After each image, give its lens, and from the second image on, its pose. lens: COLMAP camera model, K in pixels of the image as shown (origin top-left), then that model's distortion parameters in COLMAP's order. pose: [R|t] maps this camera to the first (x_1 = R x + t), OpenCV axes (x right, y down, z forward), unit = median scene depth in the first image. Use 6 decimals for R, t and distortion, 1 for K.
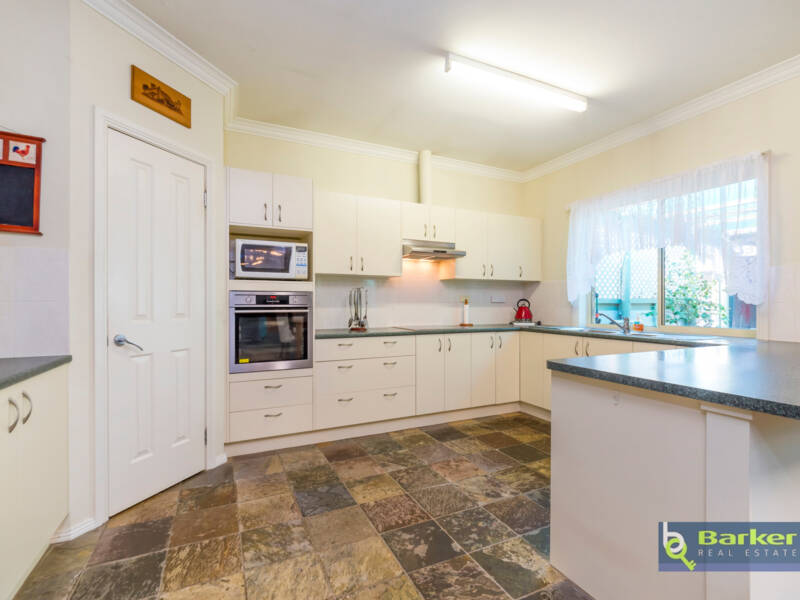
lens RADIAL K [[380.0, 0, 400.0], [0, 380.0, 300.0], [0, 0, 1]] dist [0.001615, -0.000002]
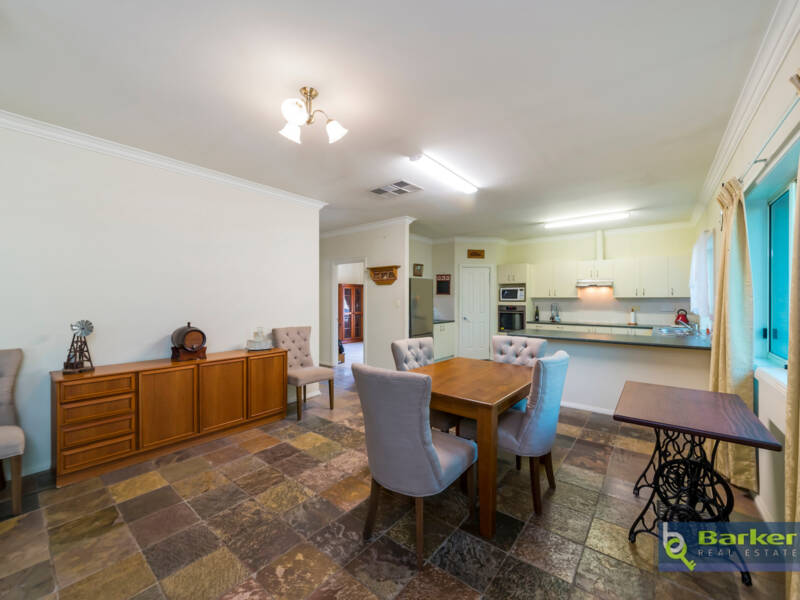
lens RADIAL K [[318.6, 0, 400.0], [0, 318.6, 300.0], [0, 0, 1]] dist [-0.000032, -0.000006]
pose [[0.411553, -0.000569, -0.911386, 1.484279], [0.005796, 0.999981, 0.001993, -0.071118], [0.911367, -0.006102, 0.411549, -0.743915]]
